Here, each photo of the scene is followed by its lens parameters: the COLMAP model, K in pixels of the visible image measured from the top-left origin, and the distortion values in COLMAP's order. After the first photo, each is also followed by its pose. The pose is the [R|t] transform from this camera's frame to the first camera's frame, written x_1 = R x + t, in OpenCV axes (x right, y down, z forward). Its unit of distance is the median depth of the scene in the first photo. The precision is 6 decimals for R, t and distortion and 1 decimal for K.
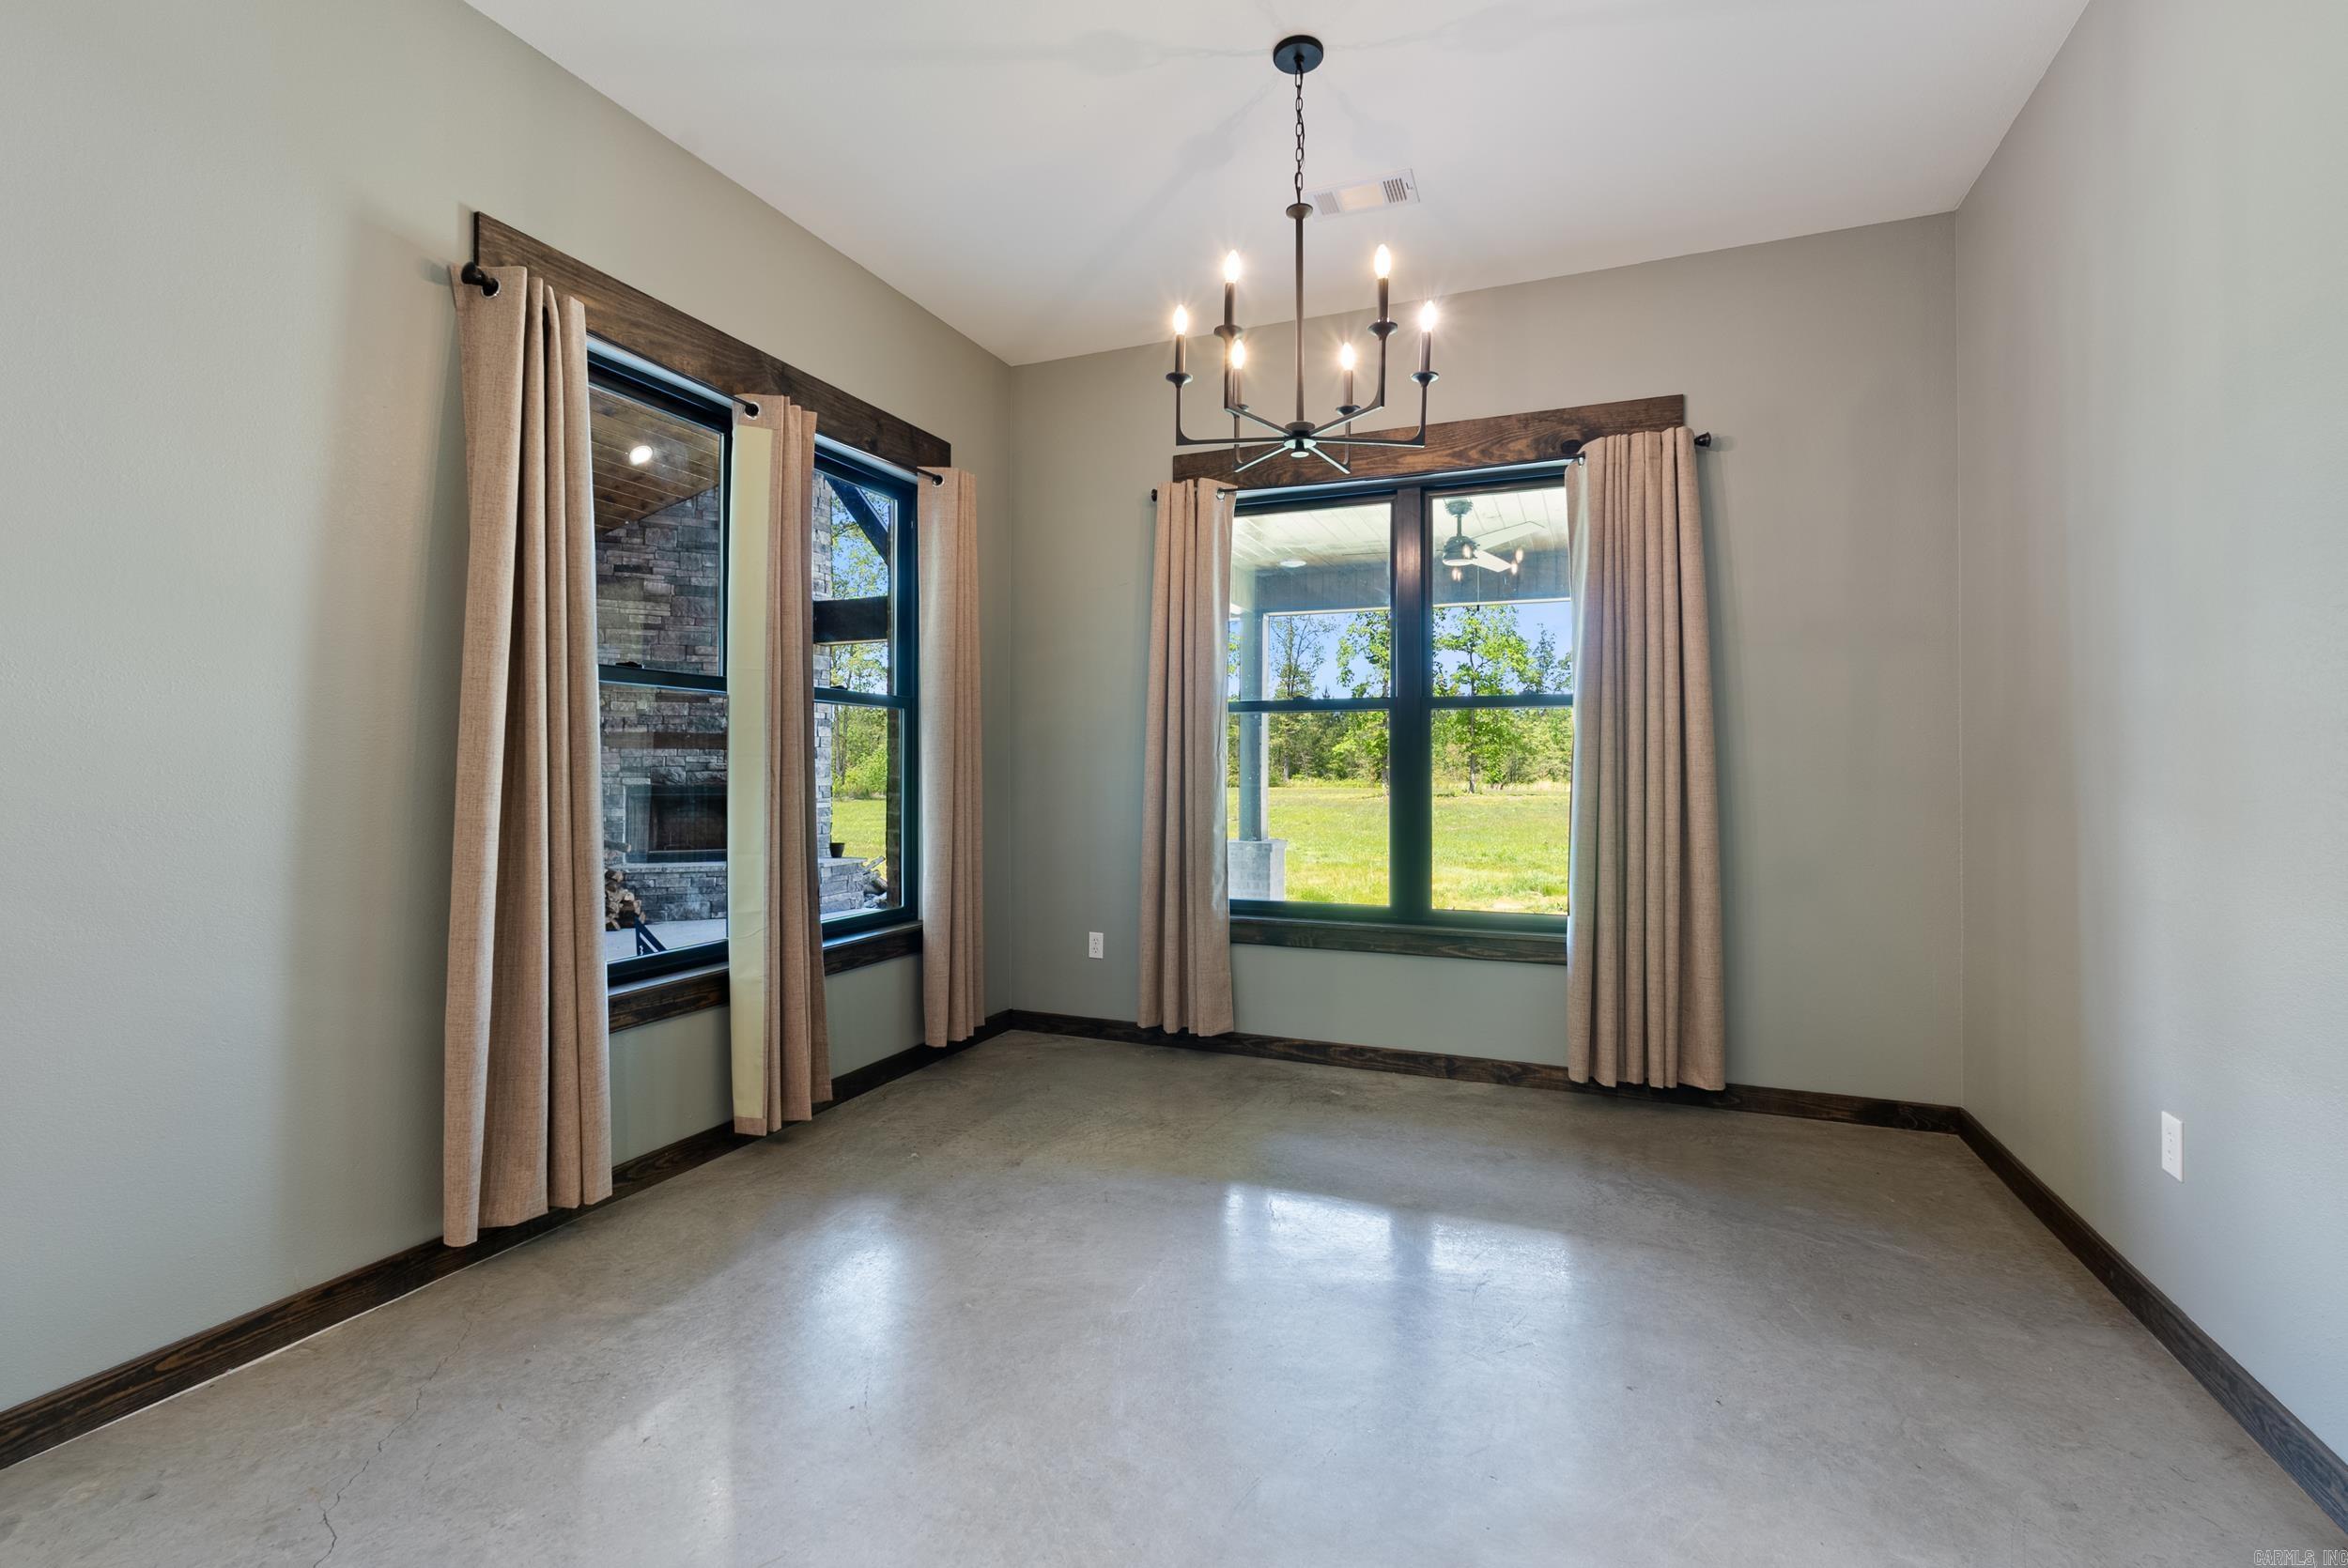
lens RADIAL K [[1031.8, 0, 1167.7], [0, 1031.8, 774.9], [0, 0, 1]] dist [-0.012353, 0.000396]
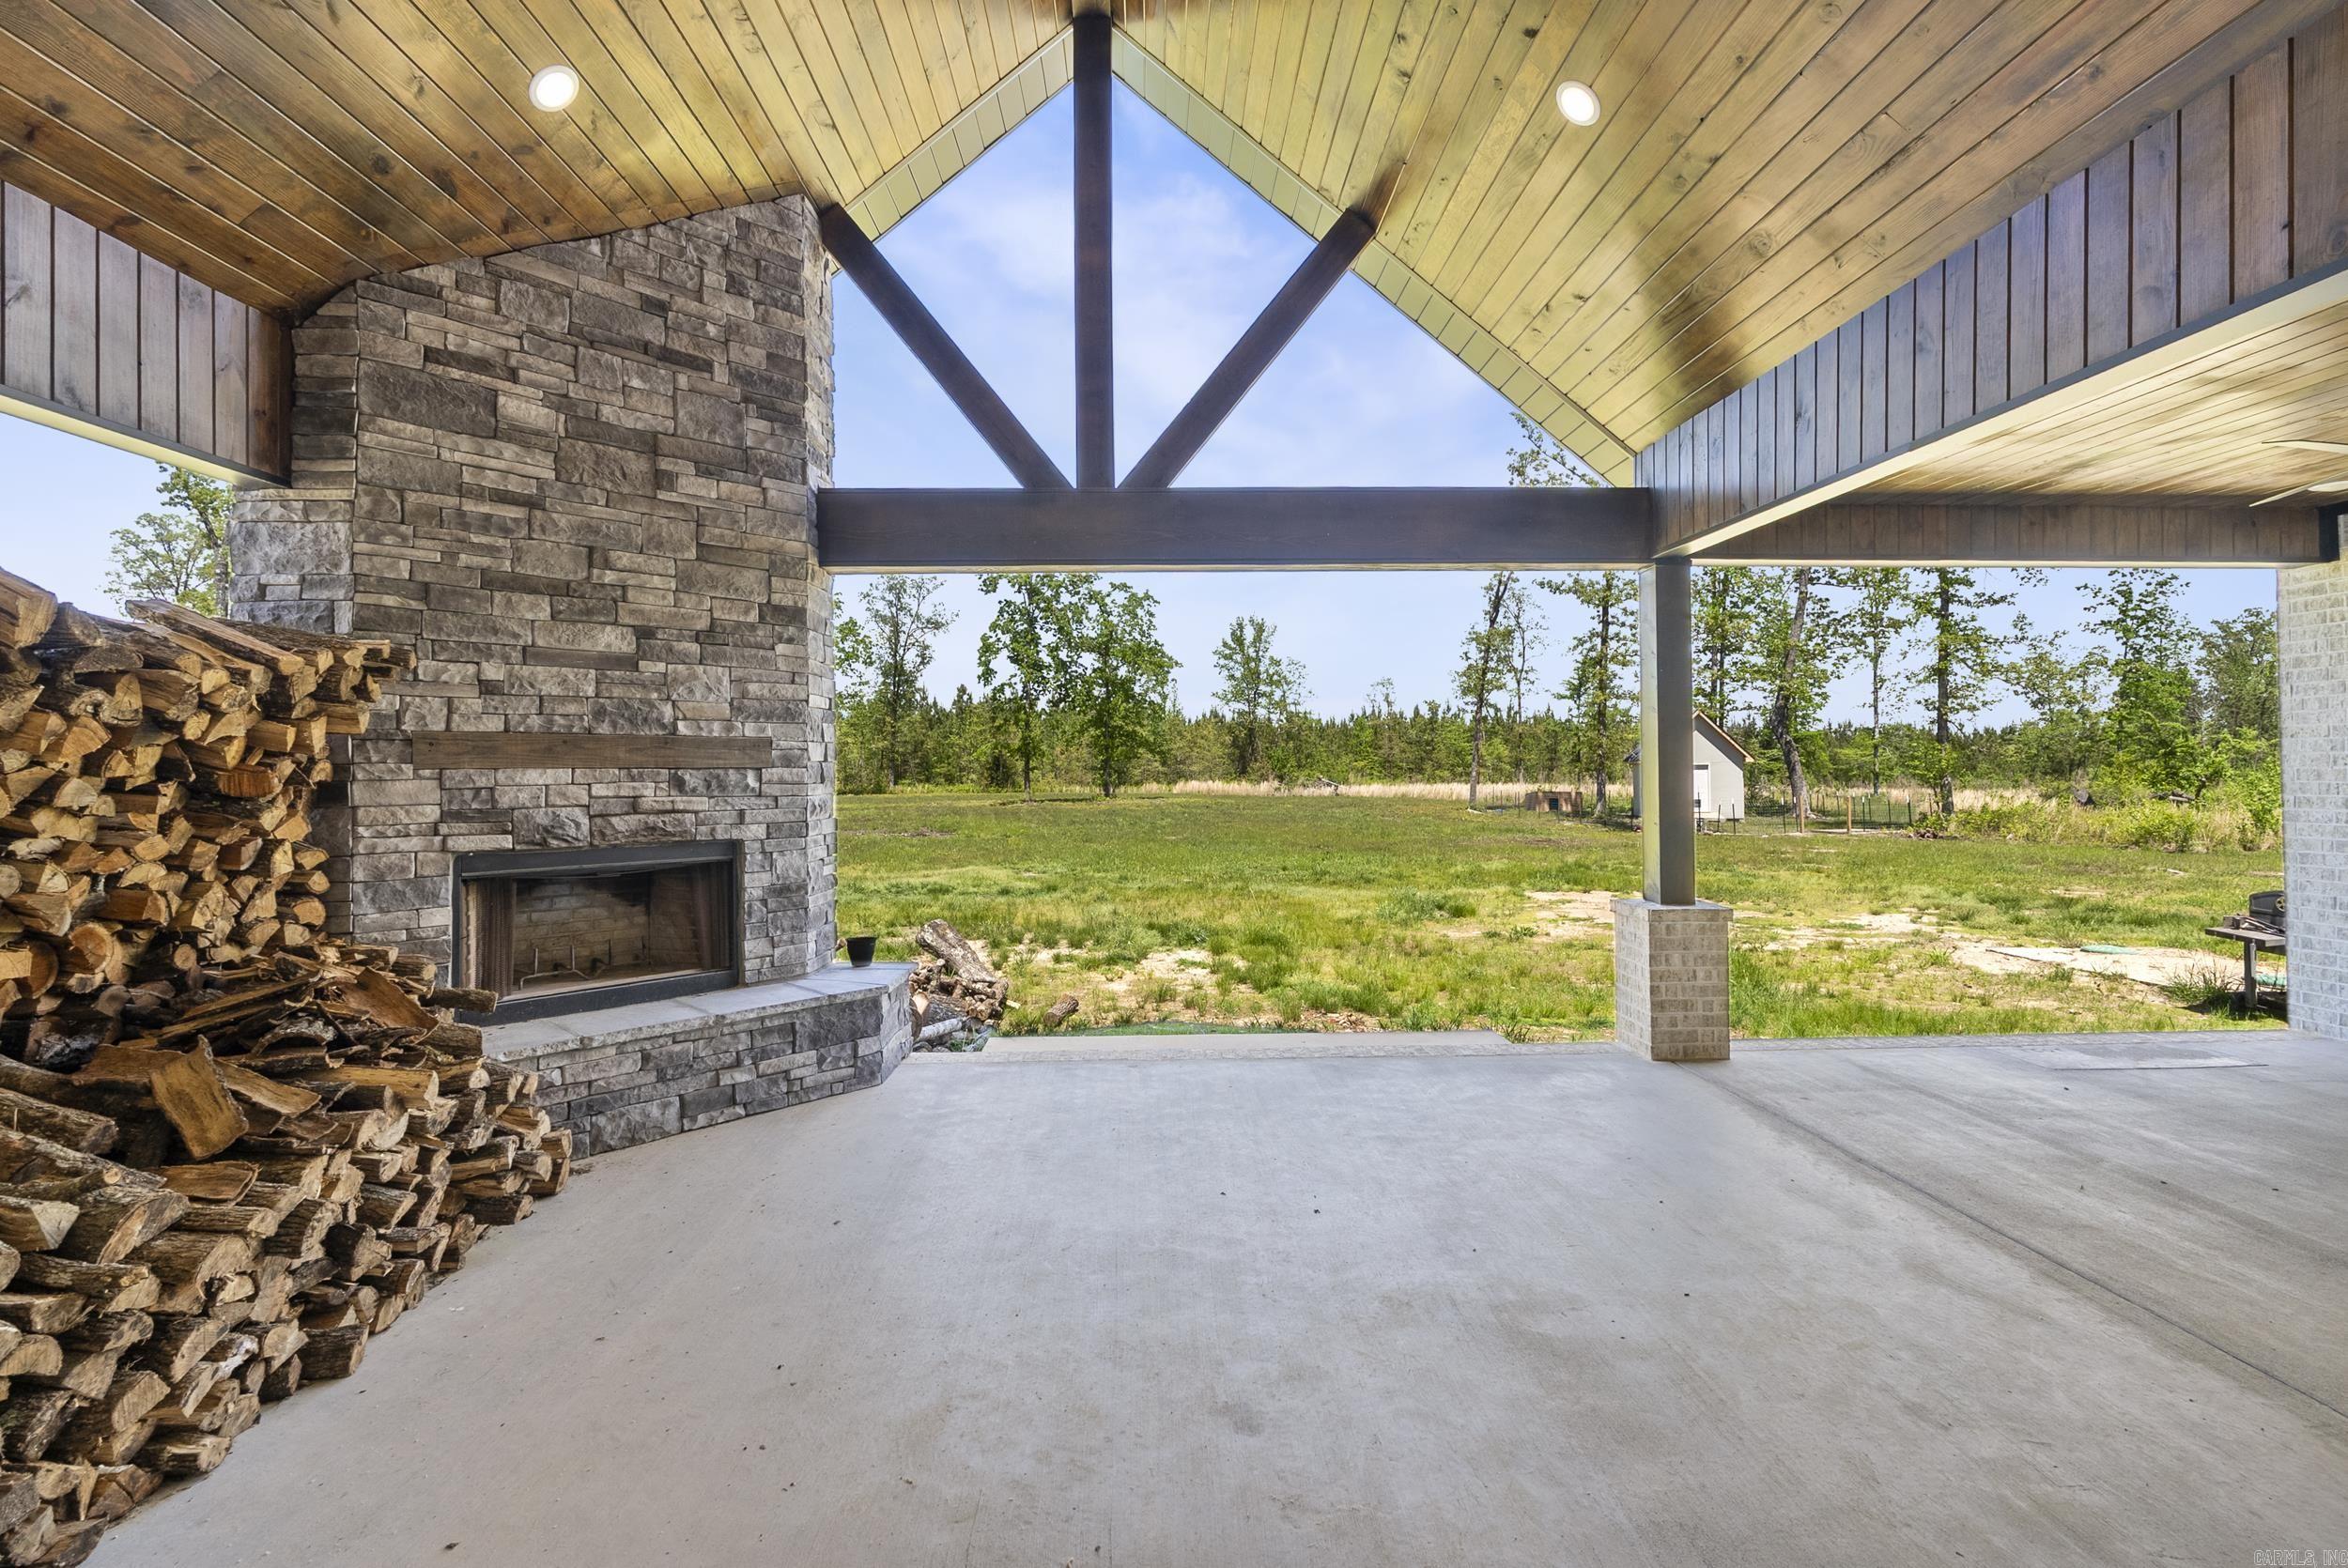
lens RADIAL K [[1042.8, 0, 1172.6], [0, 1042.8, 759.6], [0, 0, 1]] dist [-0.001873, 0.000053]
pose [[0.916428, -0.005461, 0.400162, -0.433120], [0.012536, 0.999808, -0.015064, -0.019542], [-0.400003, 0.018822, 0.916321, 0.480974]]
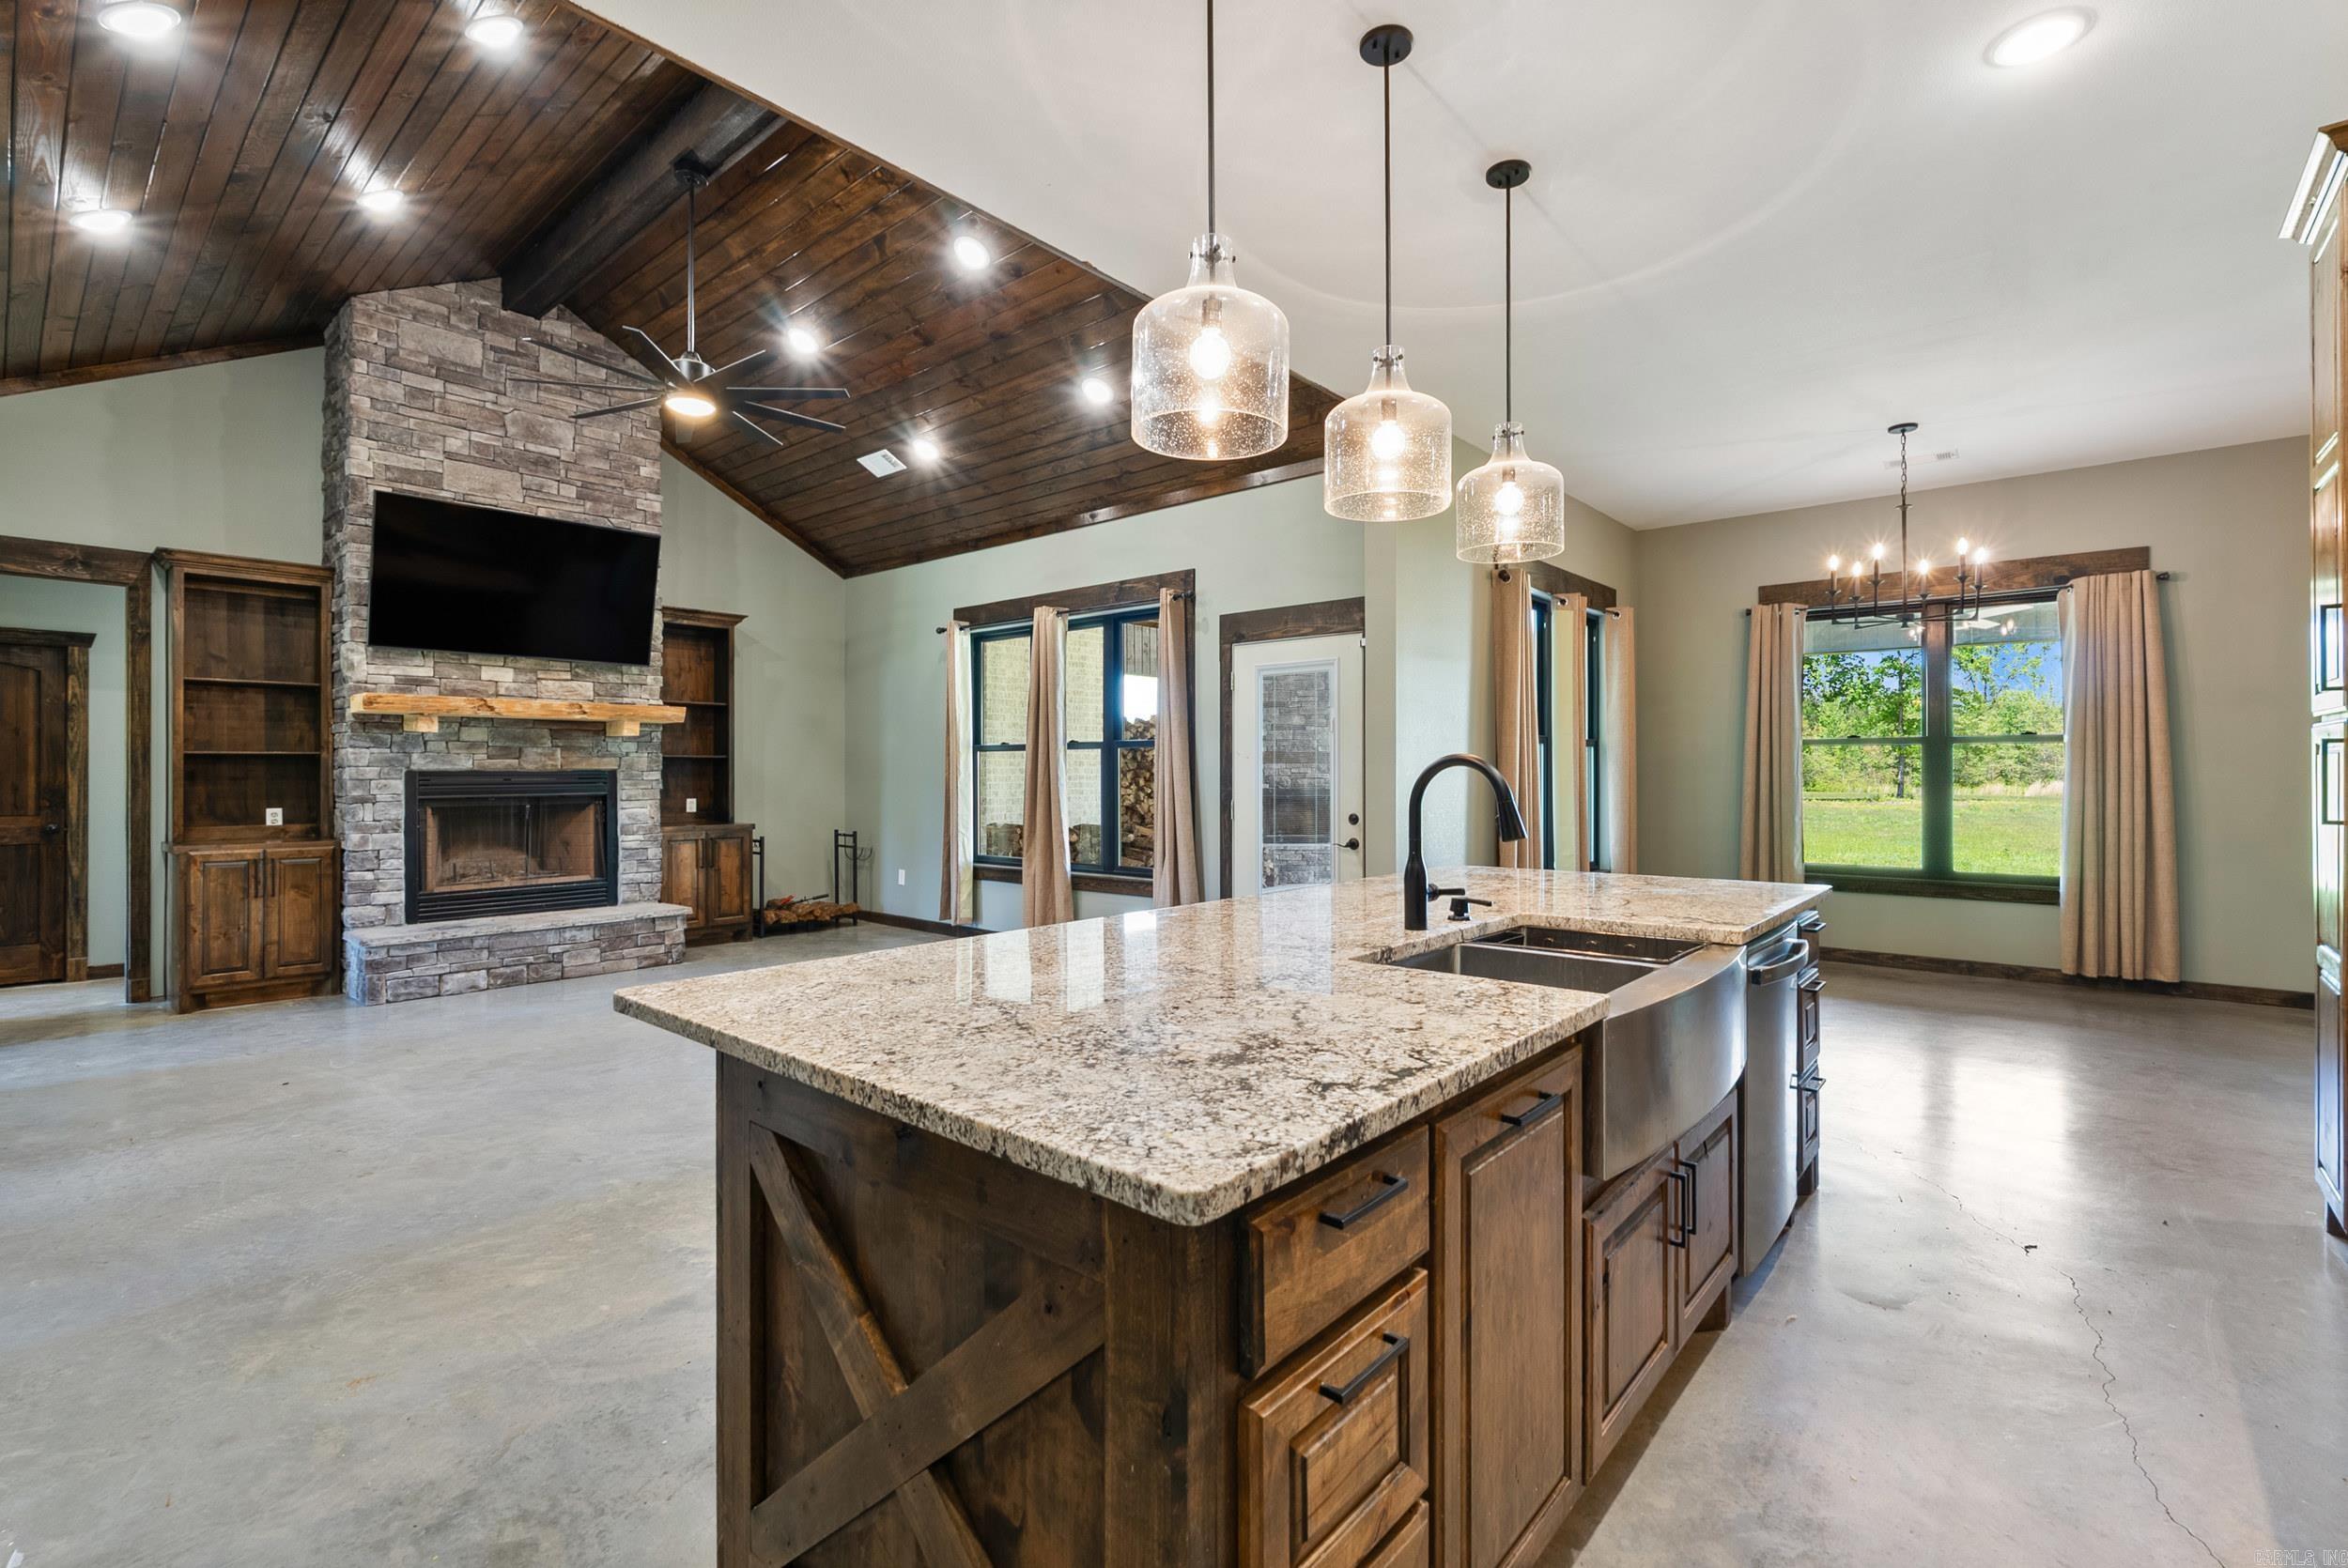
lens RADIAL K [[1031.8, 0, 1167.7], [0, 1031.8, 774.9], [0, 0, 1]] dist [-0.012353, 0.000396]
pose [[0.947409, -0.001447, -0.320023, -0.181869], [0.000812, 0.999997, -0.002118, -0.007085], [0.320025, 0.001746, 0.947407, -0.414138]]
